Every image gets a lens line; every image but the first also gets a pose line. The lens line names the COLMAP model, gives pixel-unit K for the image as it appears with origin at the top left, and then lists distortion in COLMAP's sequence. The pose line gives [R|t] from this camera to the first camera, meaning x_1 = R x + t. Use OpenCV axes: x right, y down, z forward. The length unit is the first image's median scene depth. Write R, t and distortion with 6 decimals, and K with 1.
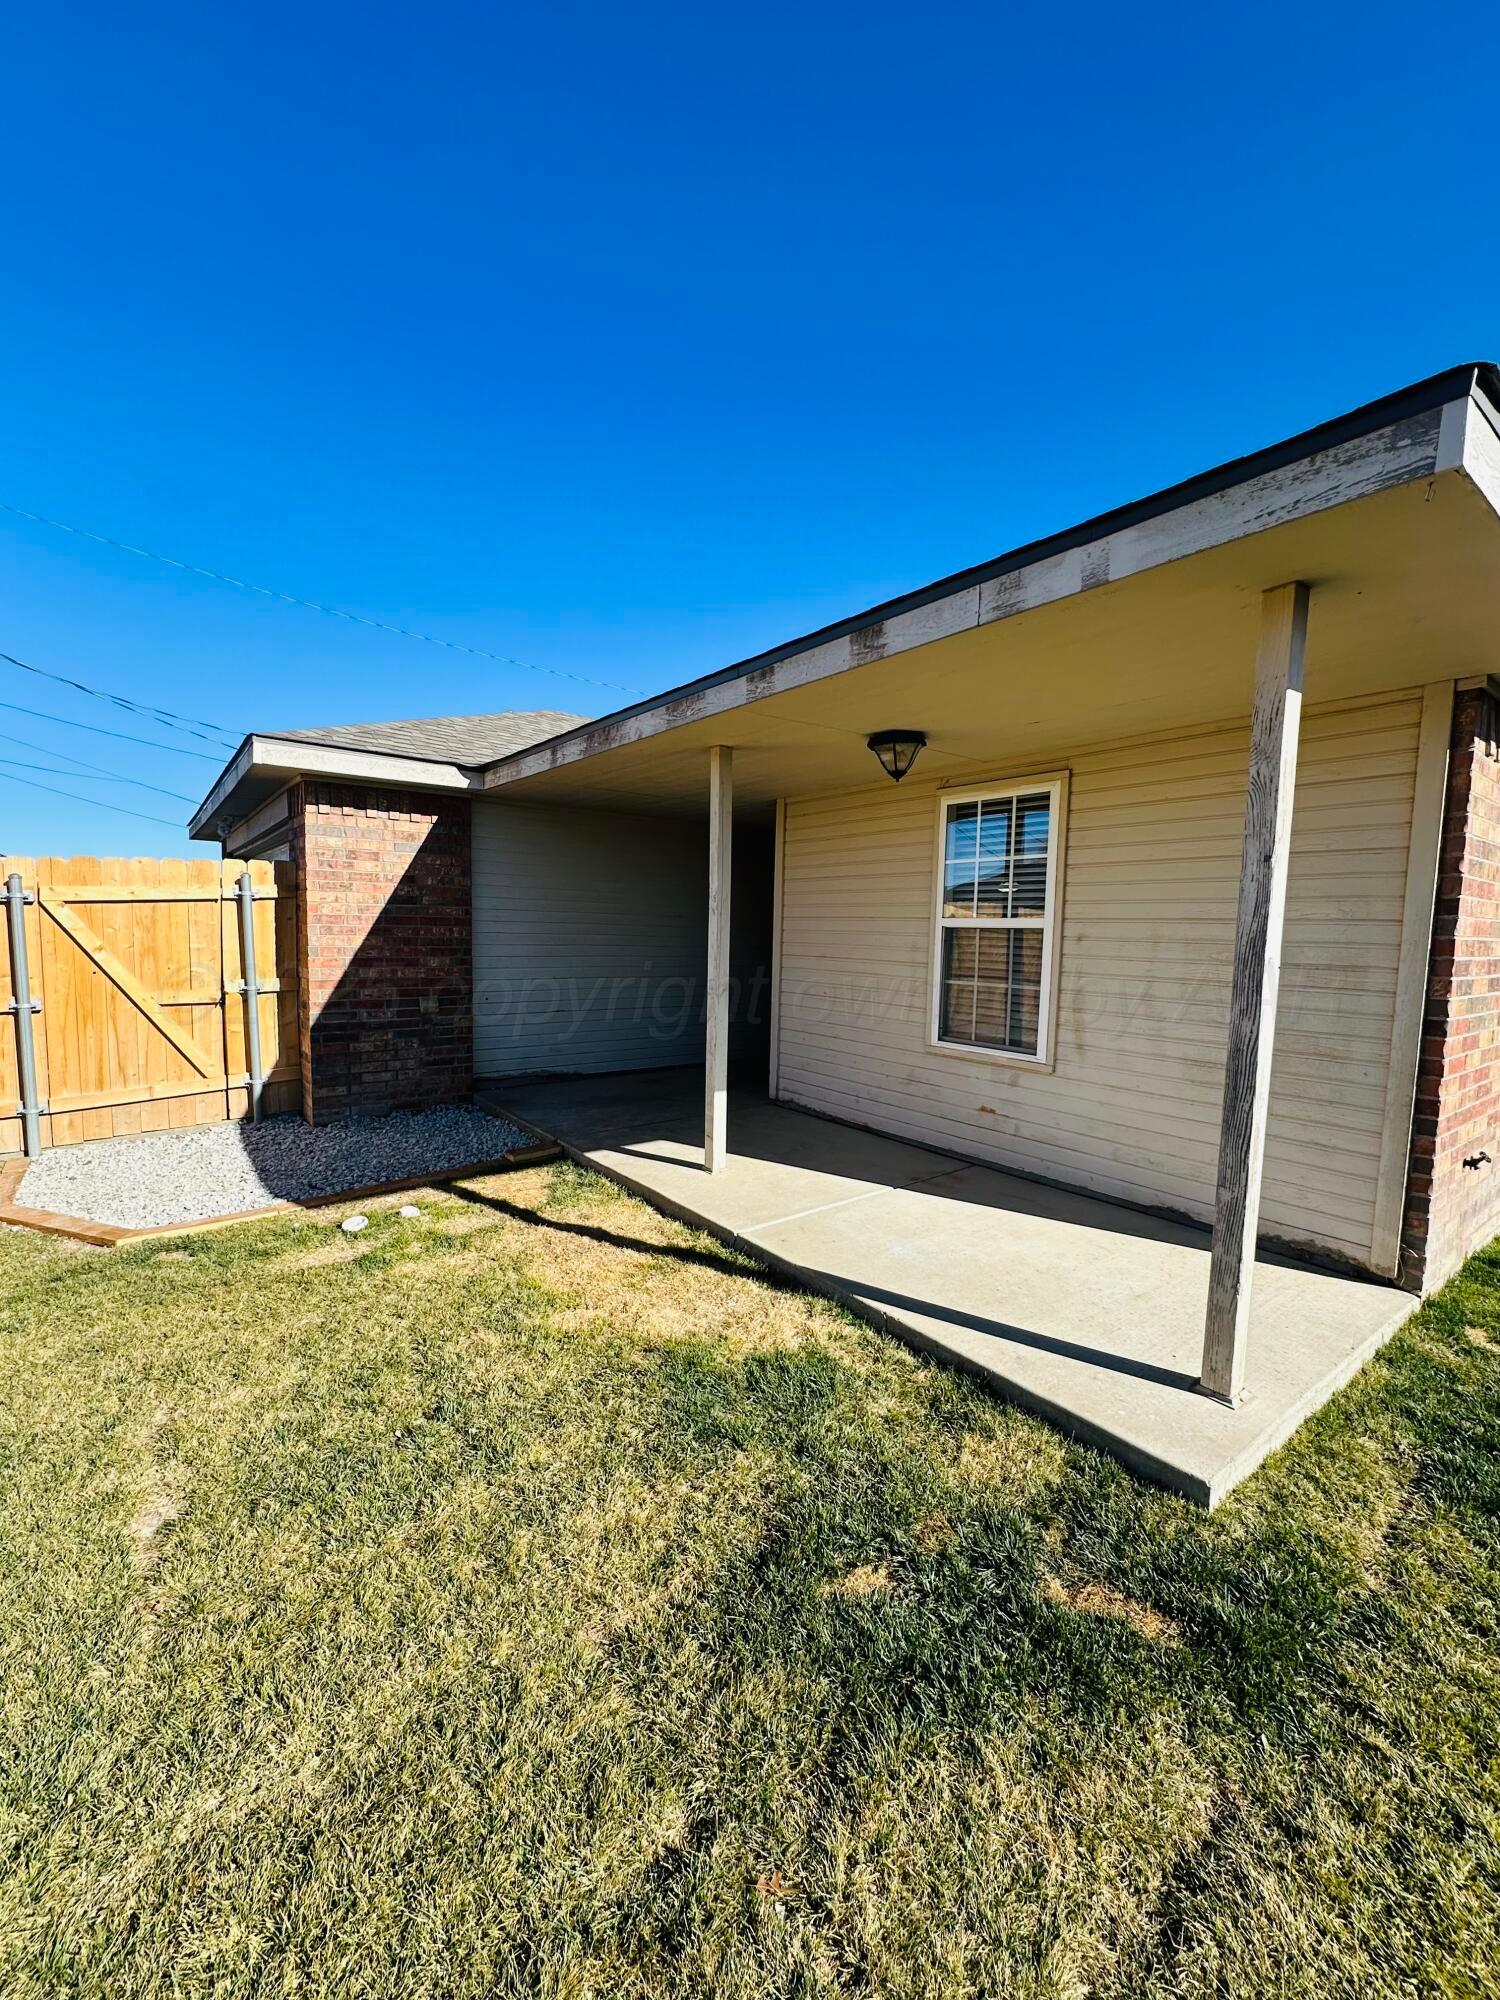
lens RADIAL K [[811.8, 0, 750.0], [0, 811.8, 1000.0], [0, 0, 1]] dist [-0.002265, -0.000321]
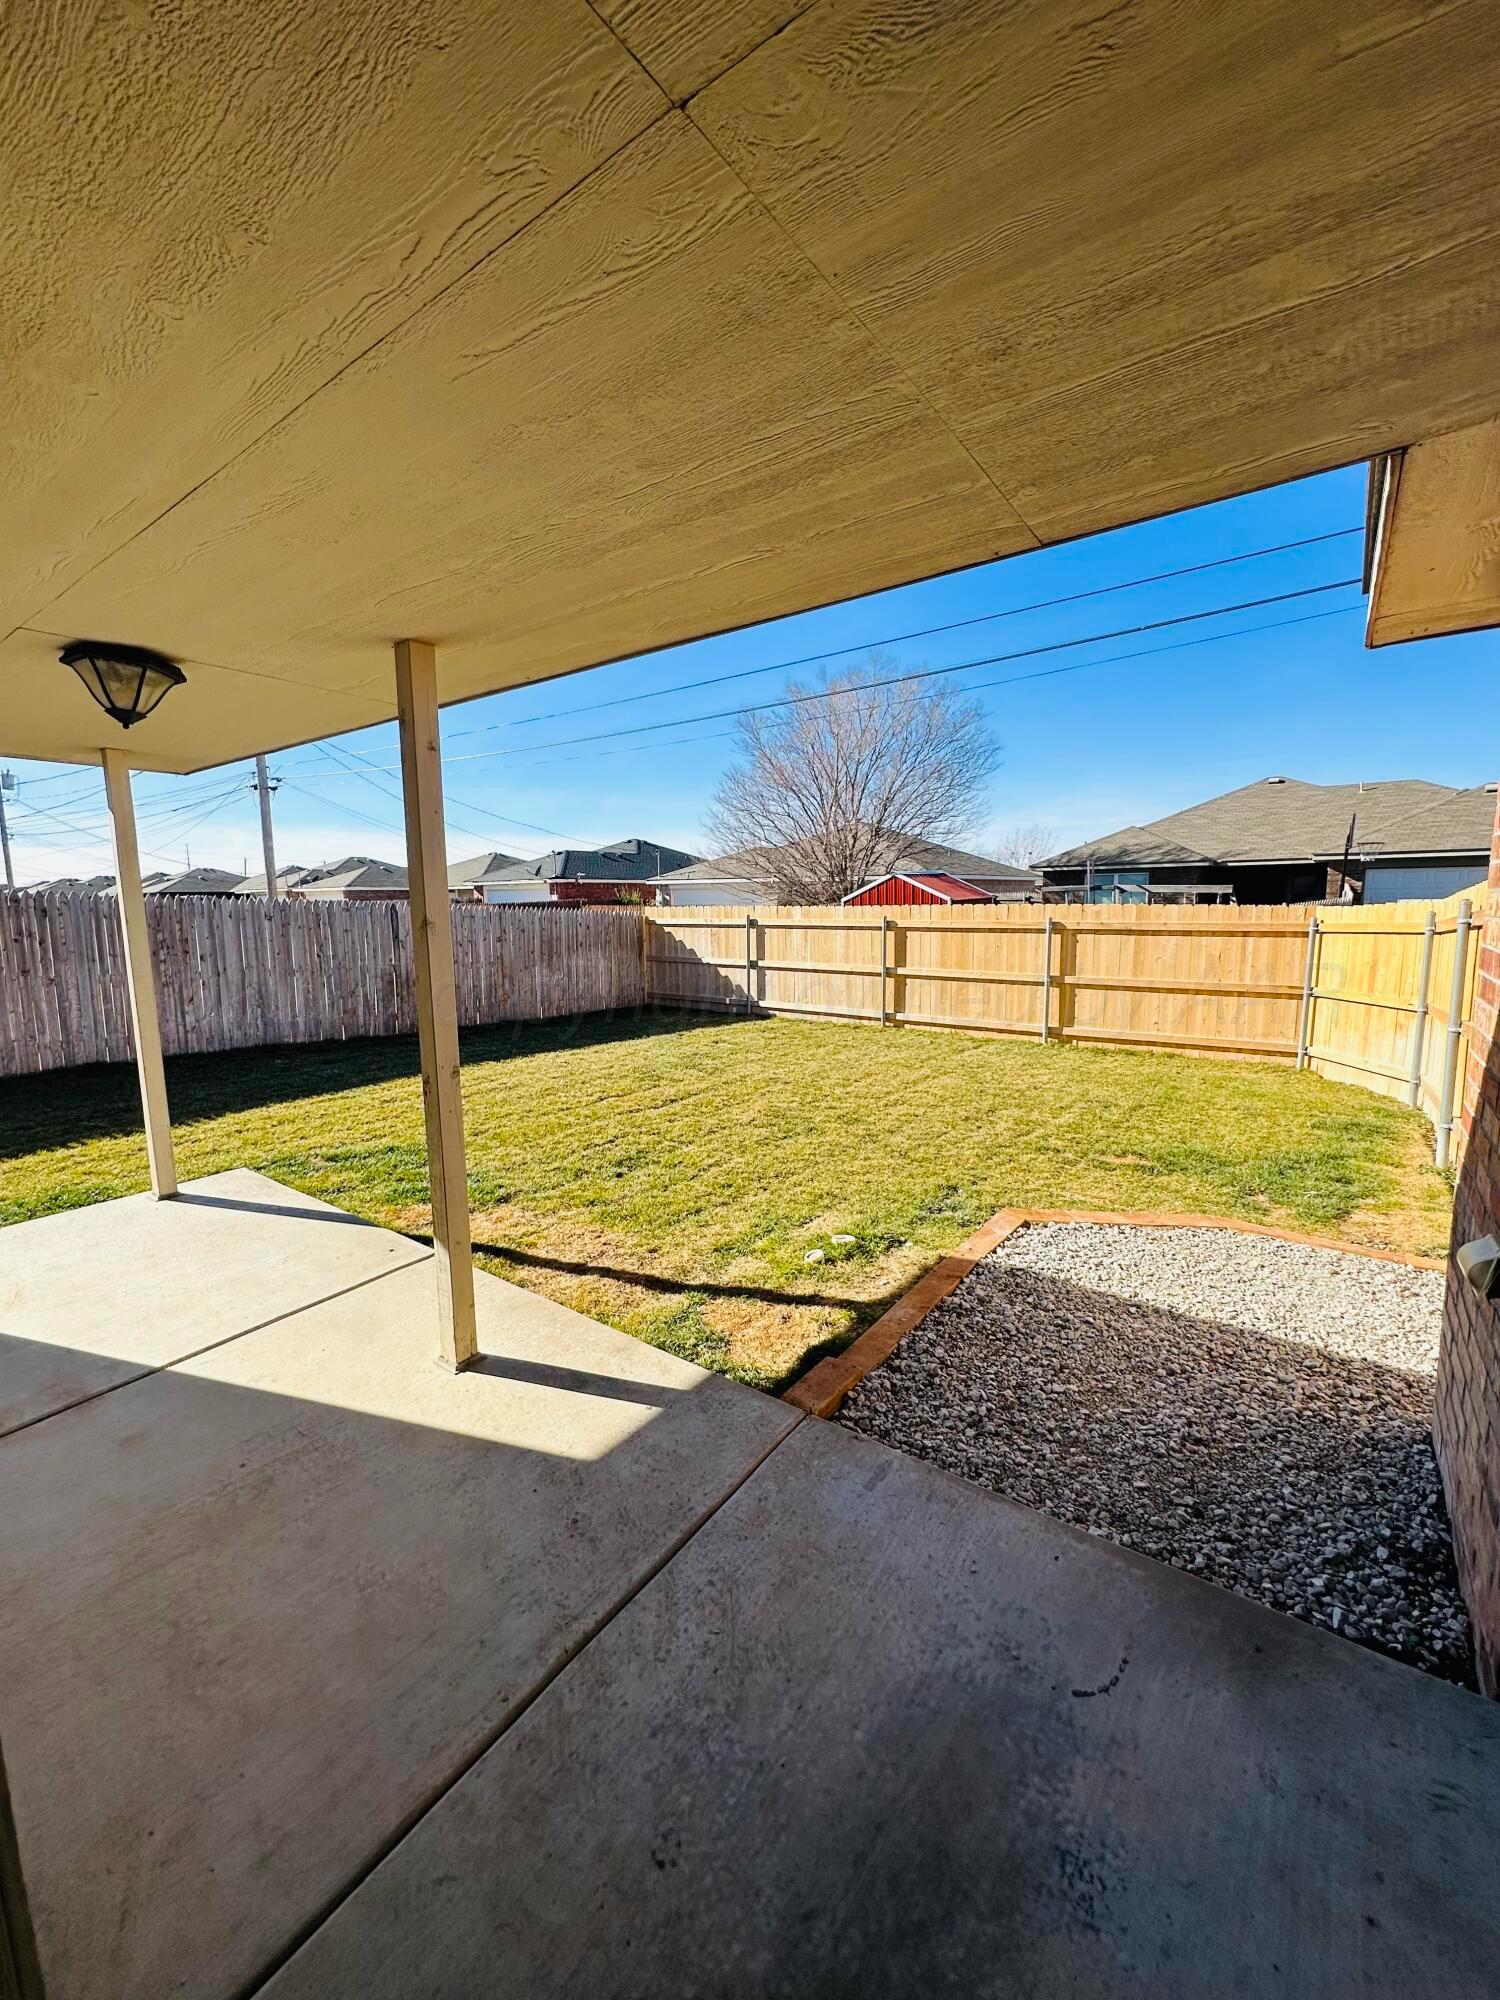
lens RADIAL K [[798.3, 0, 750.0], [0, 798.3, 1000.0], [0, 0, 1]] dist [-0.001003, -0.000038]
pose [[-0.956439, 0.030396, -0.290346, -0.119732], [-0.032917, 0.976994, 0.210712, -0.269597], [0.290071, 0.211091, -0.933434, 2.255449]]
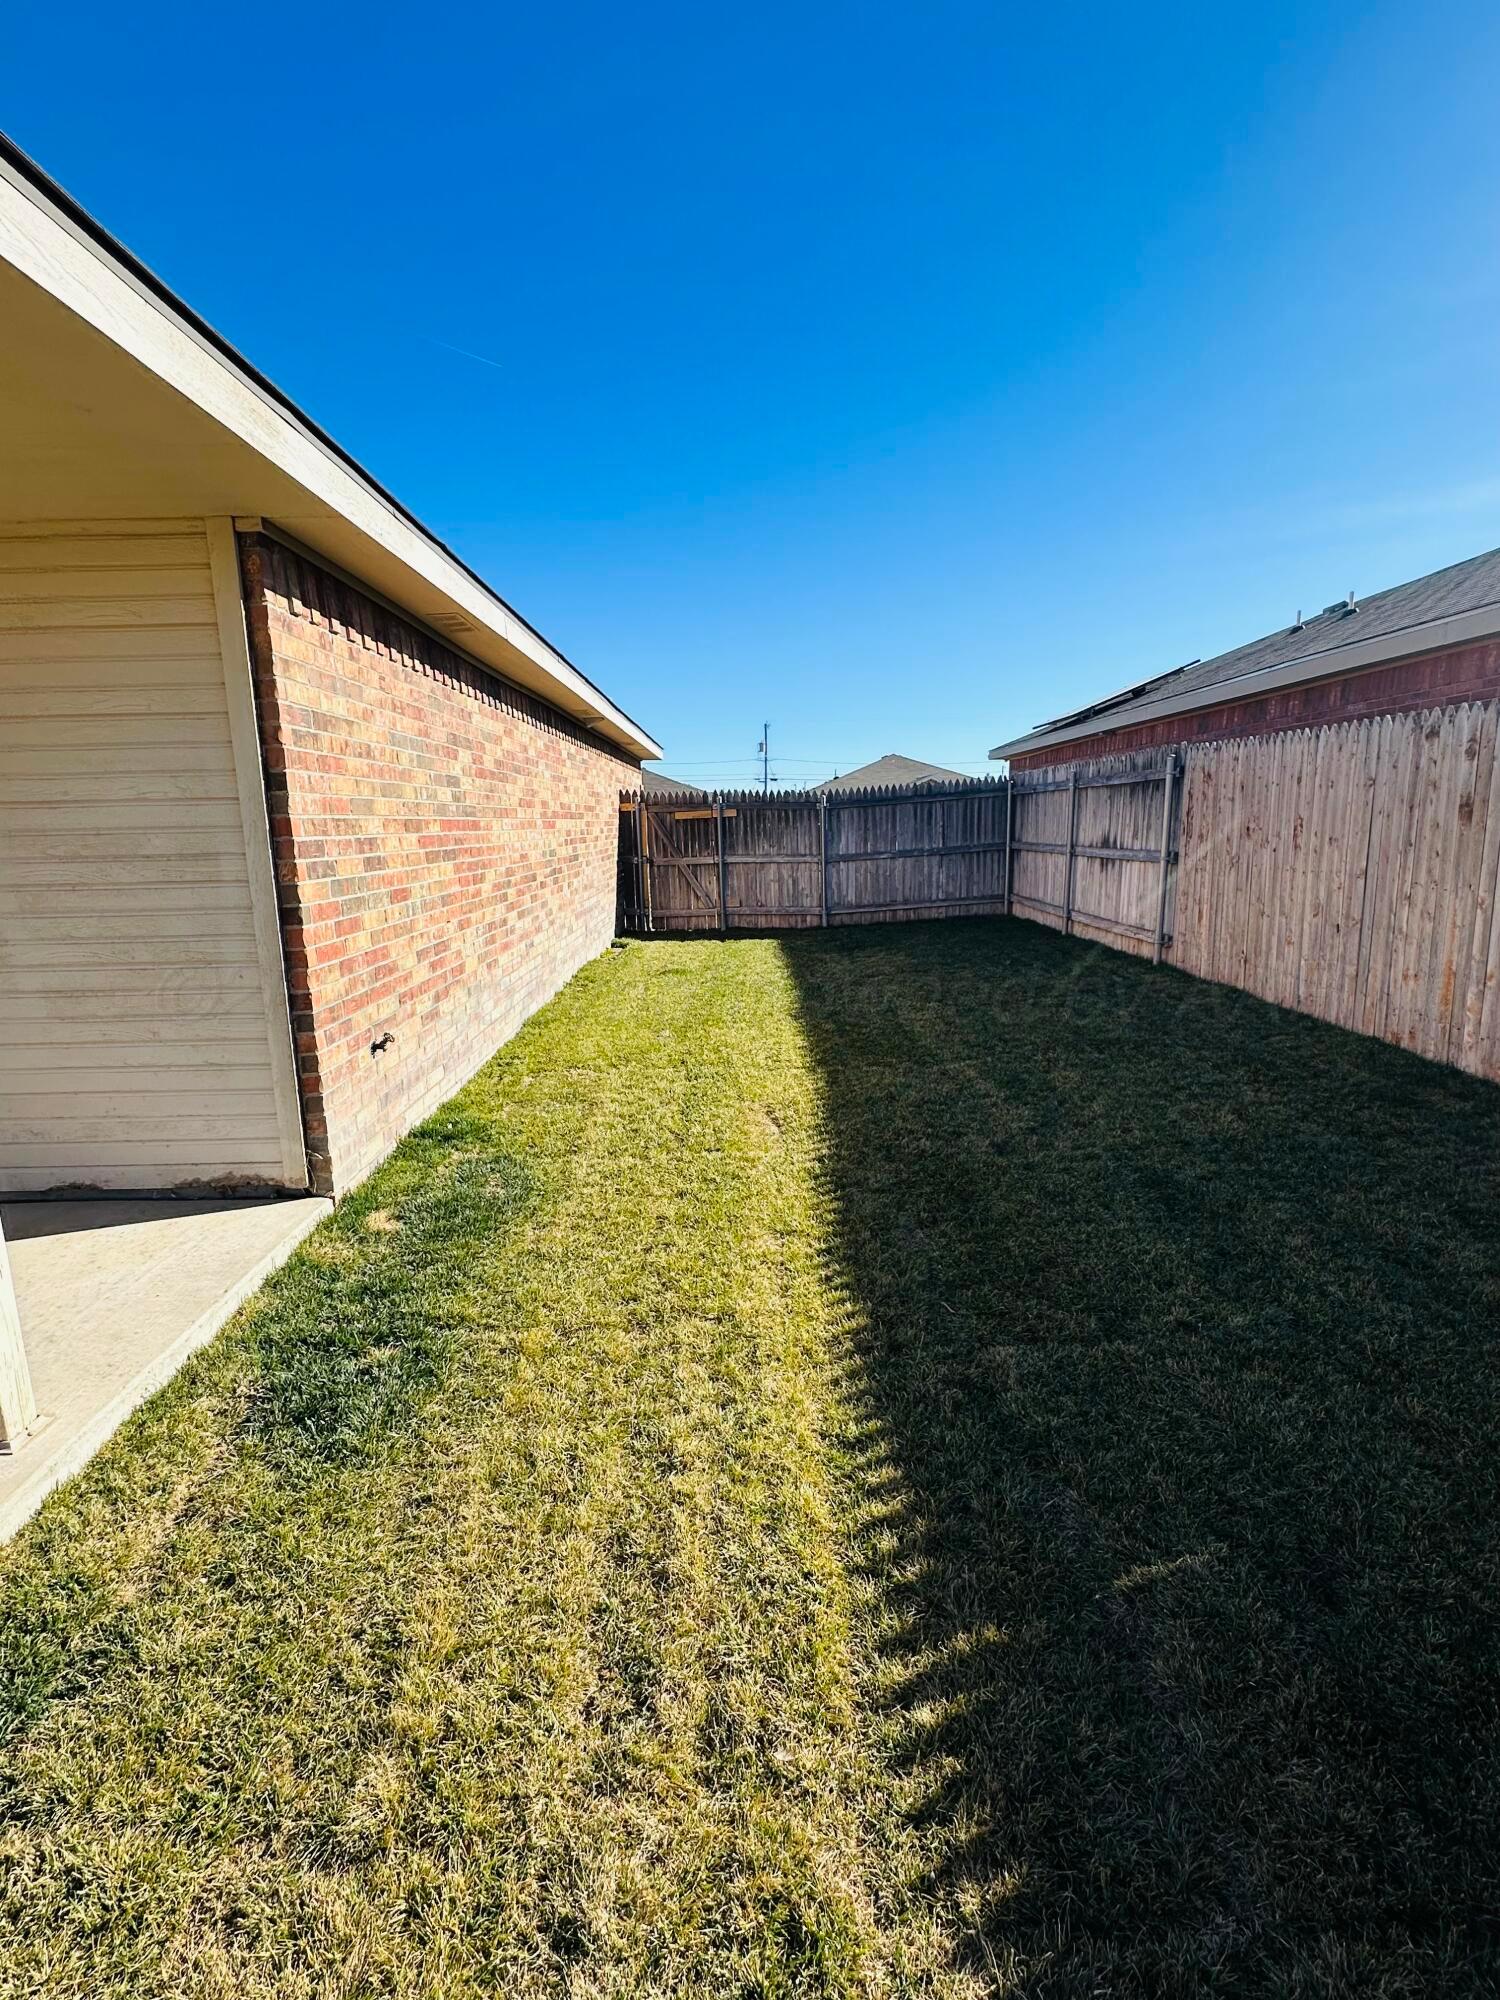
lens RADIAL K [[929.6, 0, 750.0], [0, 929.6, 1000.0], [0, 0, 1]] dist [-0.001759, -0.000161]
pose [[0.594492, -0.185475, 0.782418, 0.303066], [0.103459, 0.982590, 0.154316, 0.018764], [-0.797418, -0.010792, 0.603331, -0.052299]]
